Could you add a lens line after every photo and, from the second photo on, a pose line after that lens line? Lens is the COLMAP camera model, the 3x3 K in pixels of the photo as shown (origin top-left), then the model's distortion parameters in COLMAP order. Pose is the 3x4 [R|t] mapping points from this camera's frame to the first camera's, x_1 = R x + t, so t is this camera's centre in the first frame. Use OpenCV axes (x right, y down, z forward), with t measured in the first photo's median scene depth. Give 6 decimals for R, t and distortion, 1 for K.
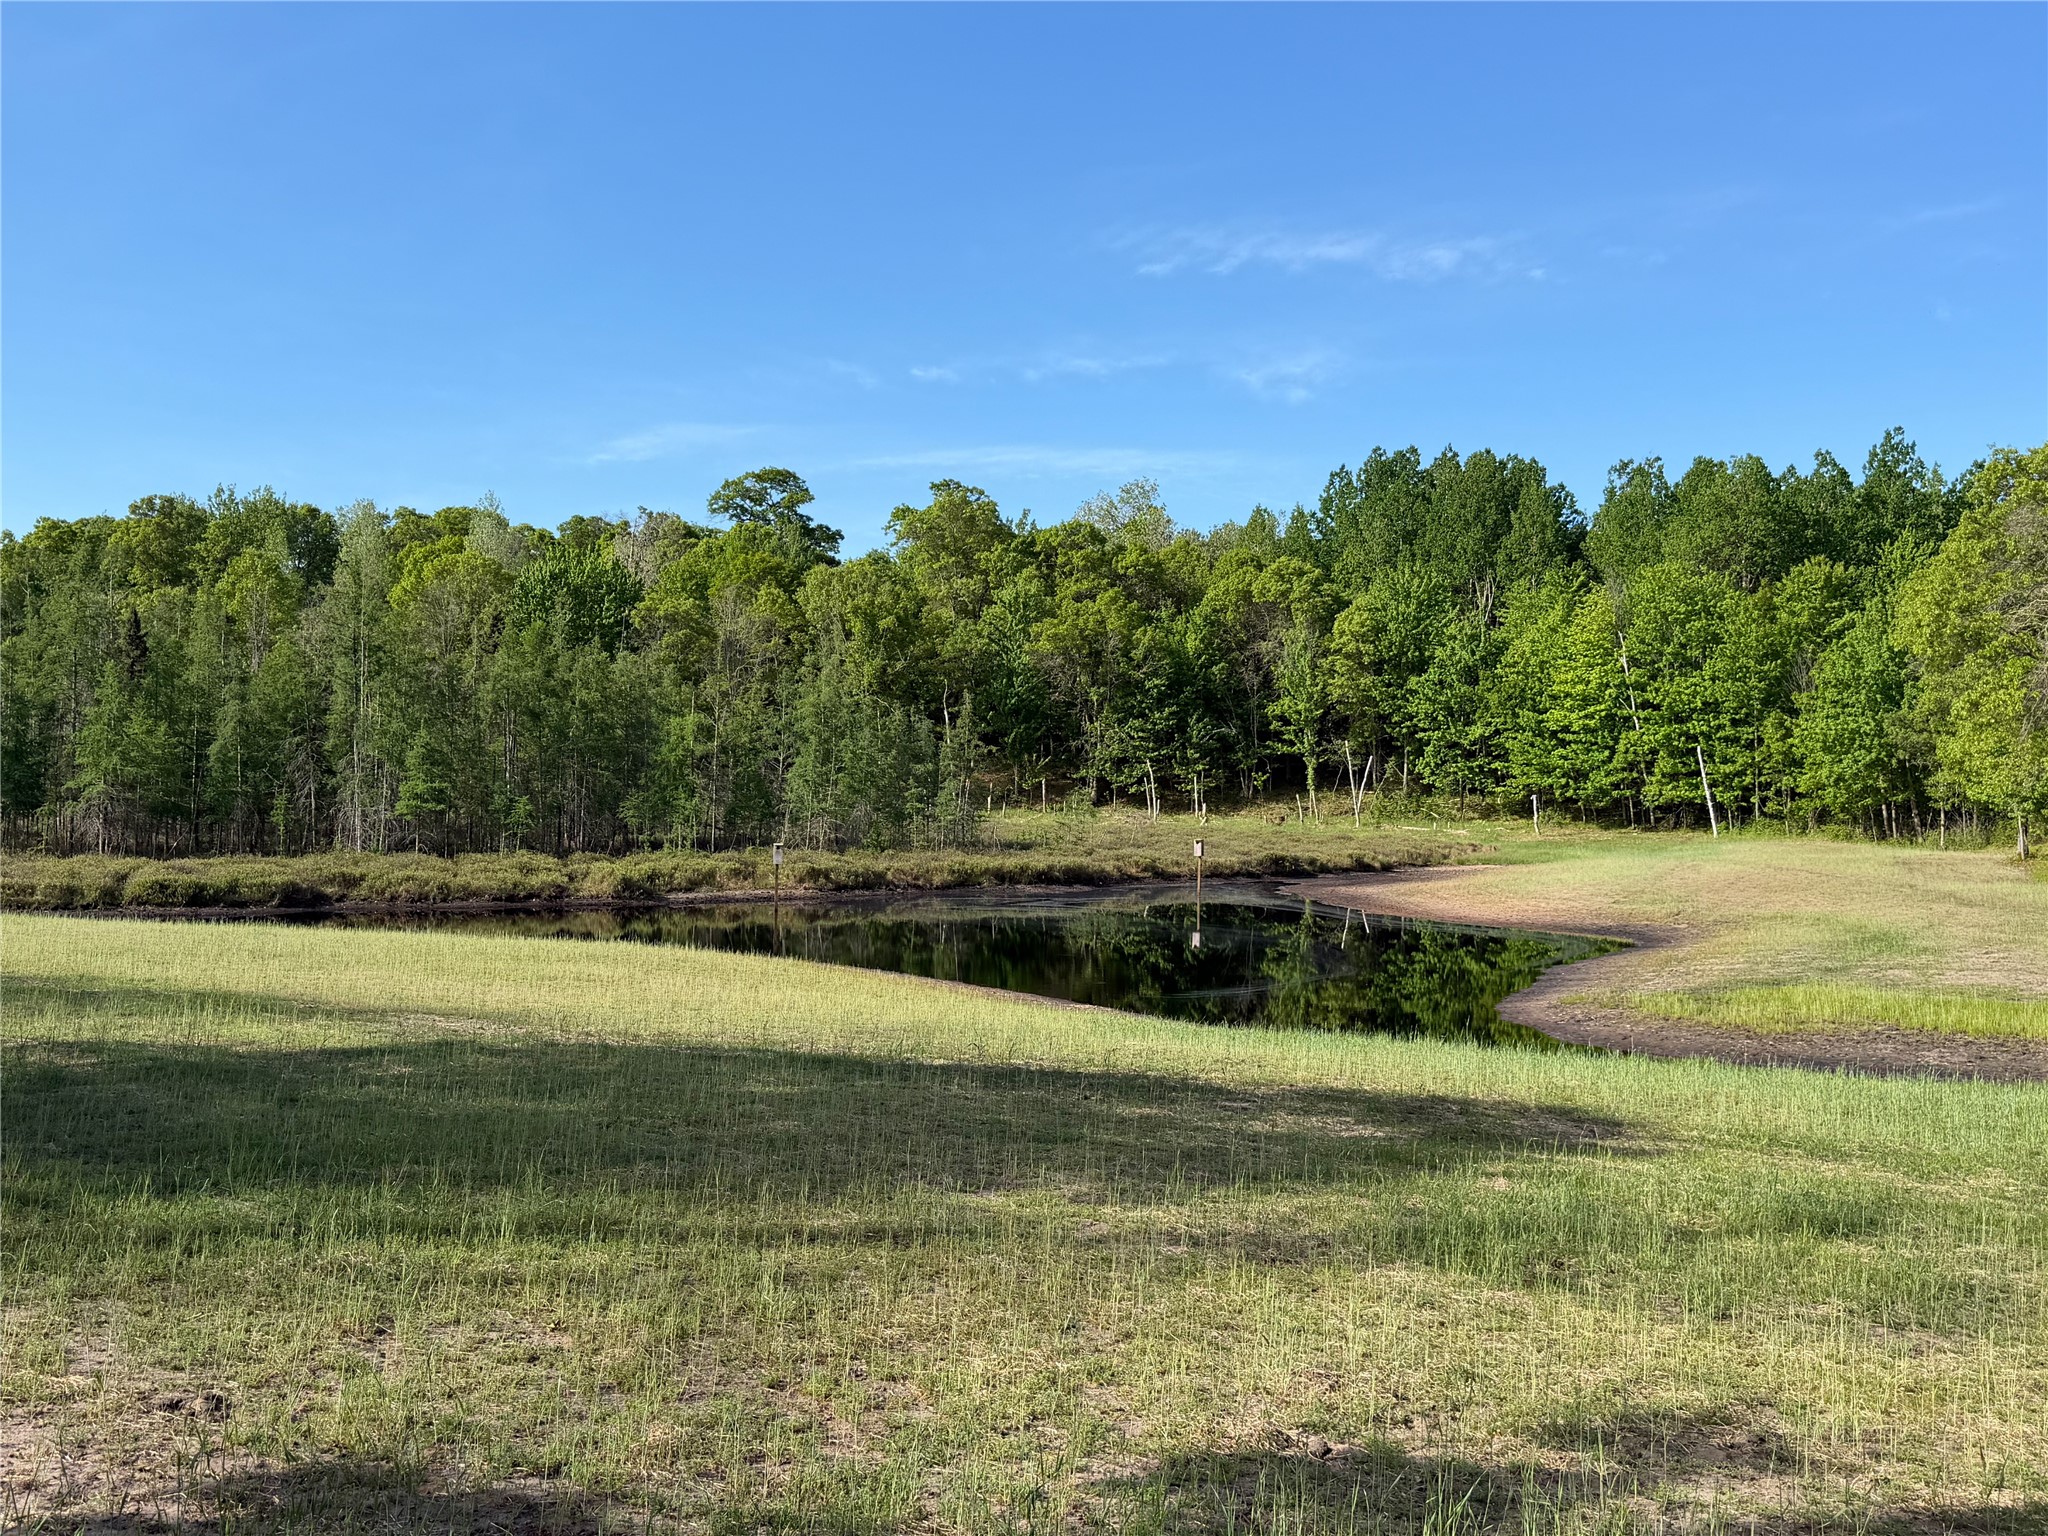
lens RADIAL K [[2029.4, 0, 1024.0], [0, 2029.4, 768.0], [0, 0, 1]] dist [0.143562, -0.012600]
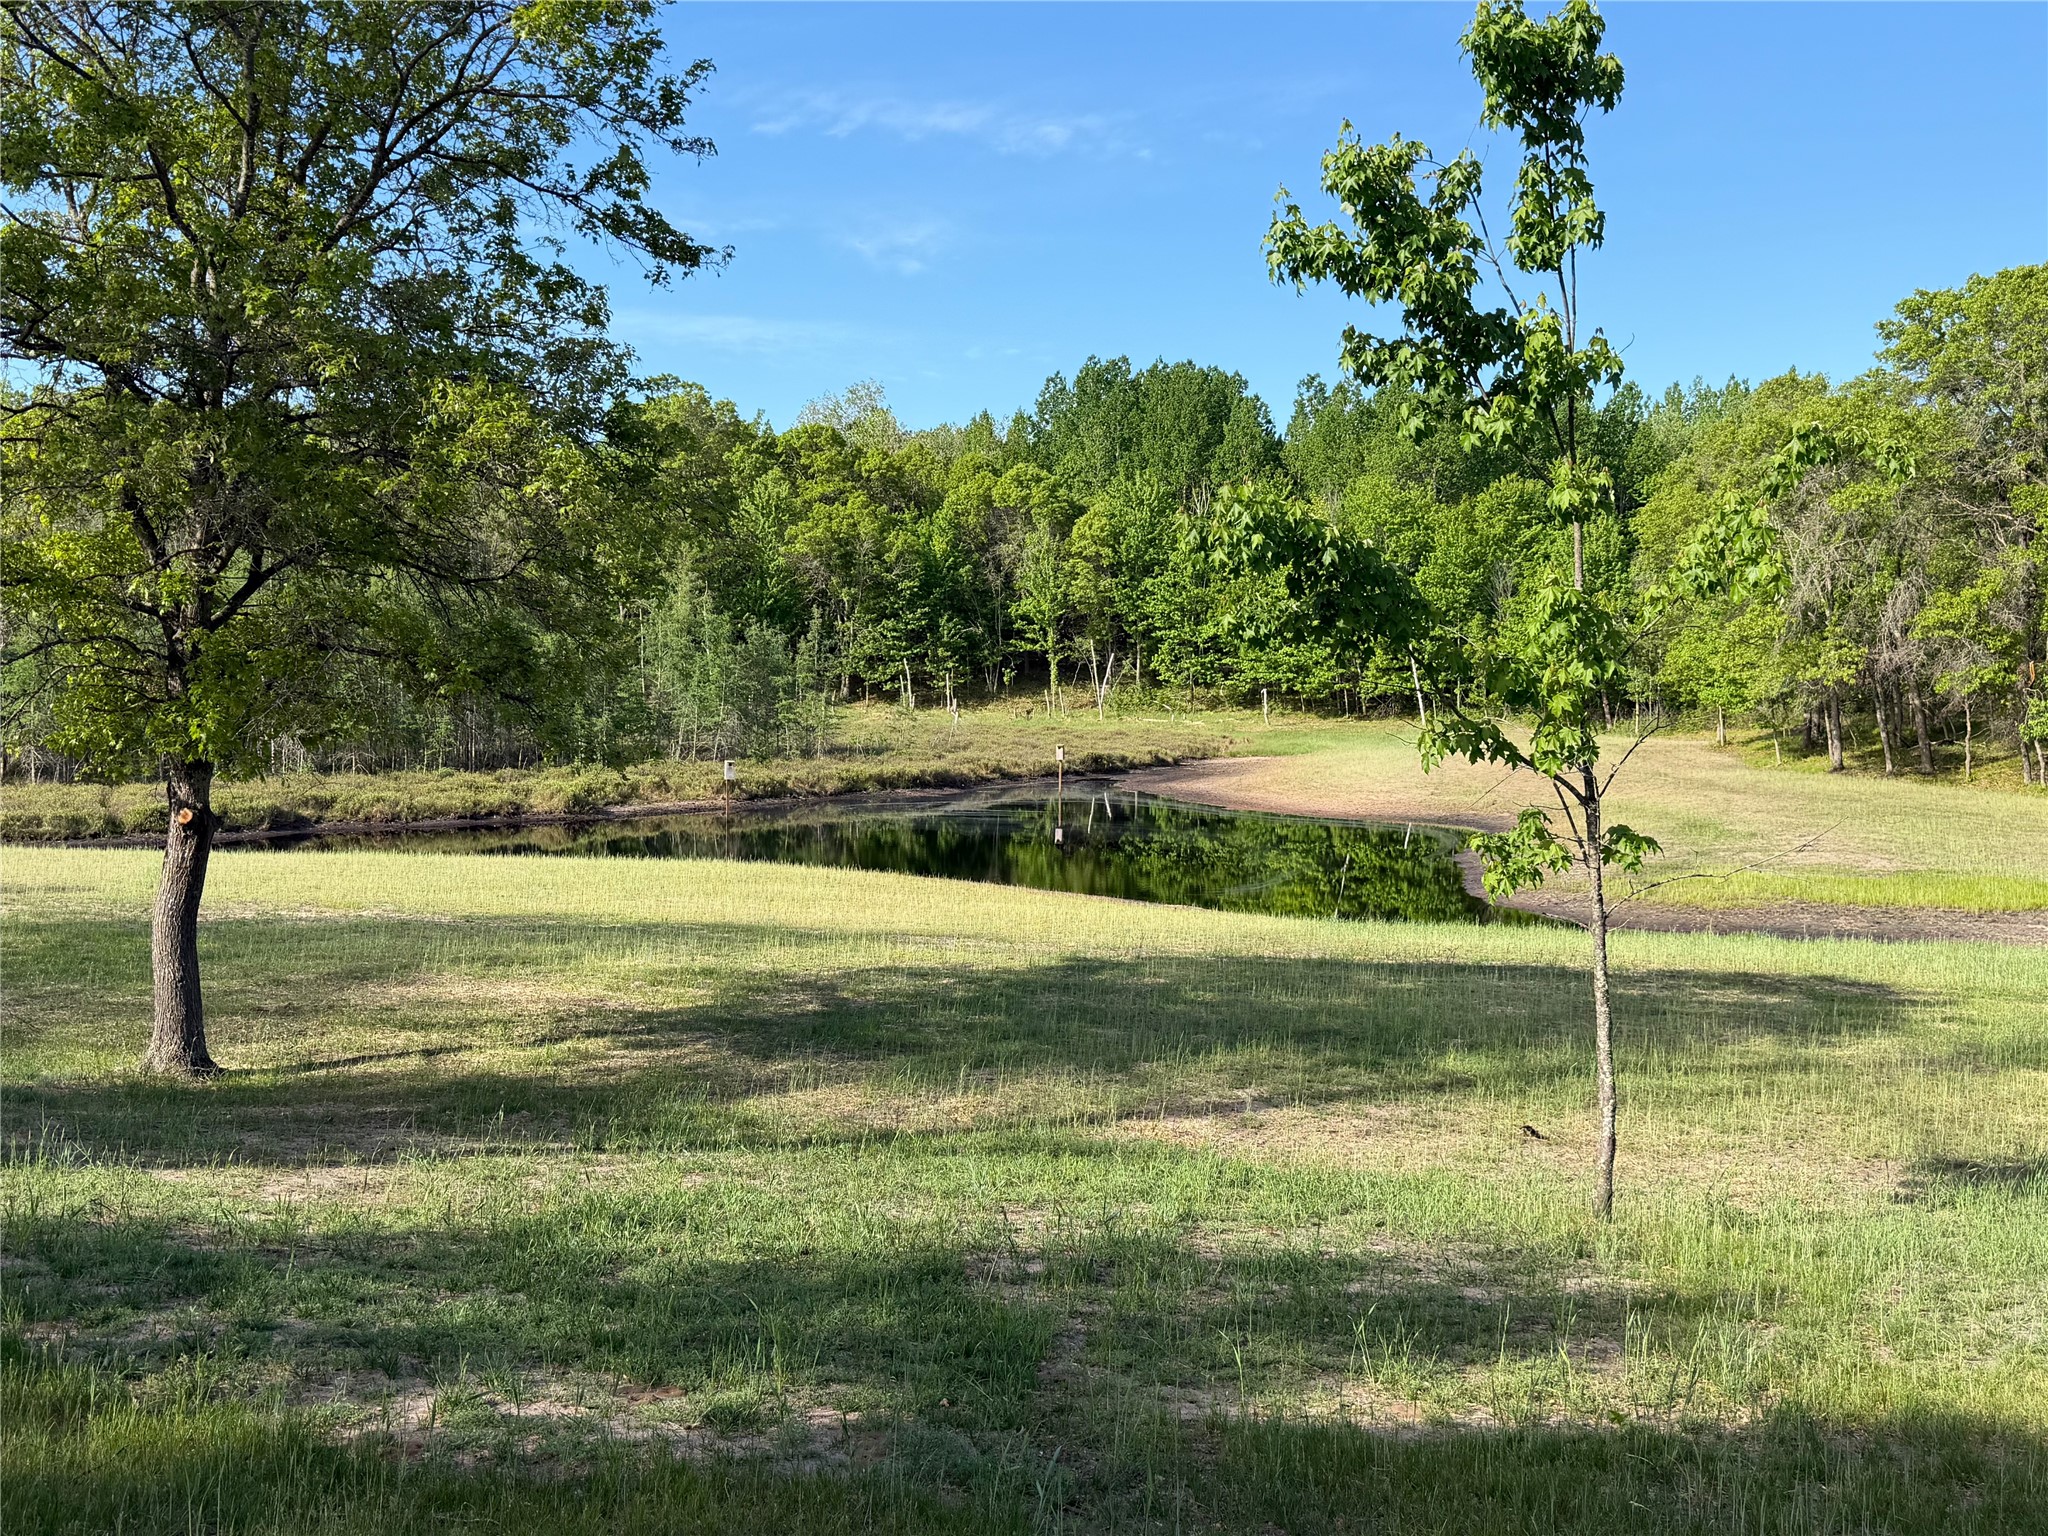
lens RADIAL K [[2070.0, 0, 1024.0], [0, 2070.0, 768.0], [0, 0, 1]] dist [0.191936, 0.010642]
pose [[0.979158, -0.021255, 0.201985, -0.095424], [0.008783, 0.998010, 0.062443, -0.013794], [-0.202910, -0.059367, 0.977396, -0.065019]]
